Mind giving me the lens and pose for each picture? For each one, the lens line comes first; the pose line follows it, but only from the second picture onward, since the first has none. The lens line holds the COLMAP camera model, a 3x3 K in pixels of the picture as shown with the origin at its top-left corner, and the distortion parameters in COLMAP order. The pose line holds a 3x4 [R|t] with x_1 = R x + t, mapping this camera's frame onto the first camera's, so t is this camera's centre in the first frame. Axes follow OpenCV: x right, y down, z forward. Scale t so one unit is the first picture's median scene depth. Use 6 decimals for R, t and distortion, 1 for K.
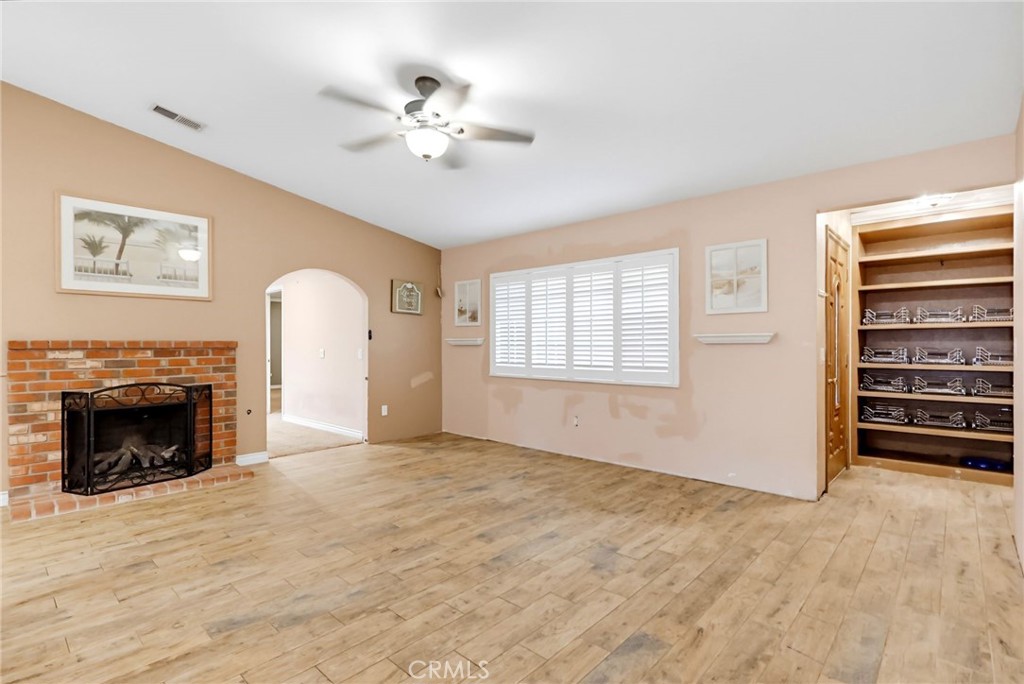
lens RADIAL K [[479.0, 0, 514.4], [0, 479.0, 342.7], [0, 0, 1]] dist [-0.002477, -0.000245]
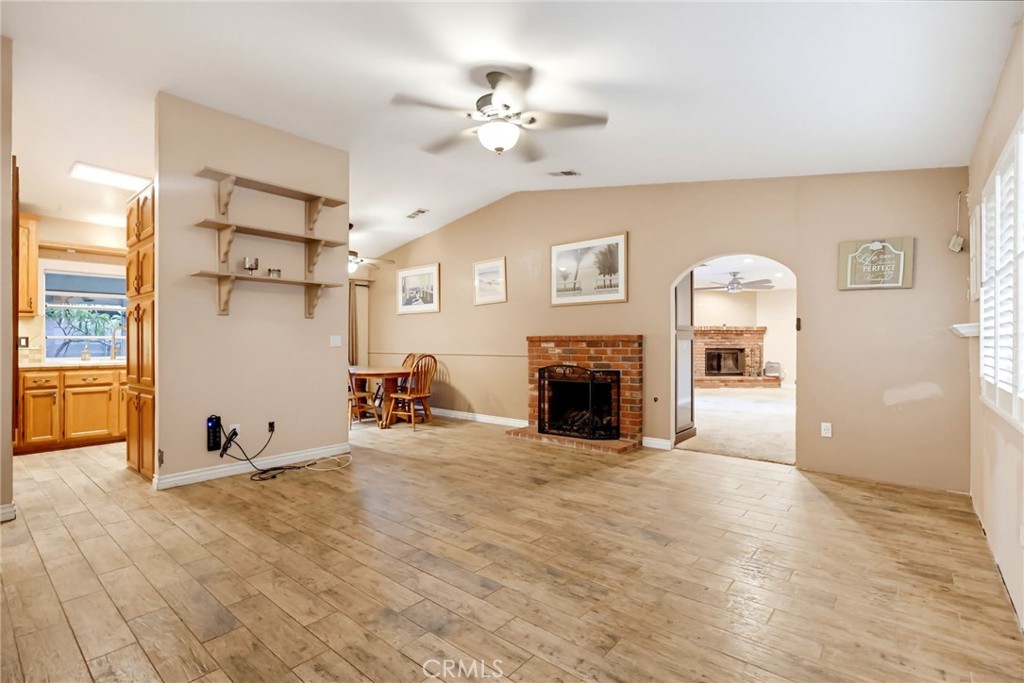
lens RADIAL K [[479.0, 0, 514.4], [0, 479.0, 342.2], [0, 0, 1]] dist [-0.002477, -0.000245]
pose [[0.049557, 0.003945, -0.998763, 0.674667], [0.005705, 0.999975, 0.004233, 0.009183], [0.998755, -0.005908, 0.049533, 0.805863]]
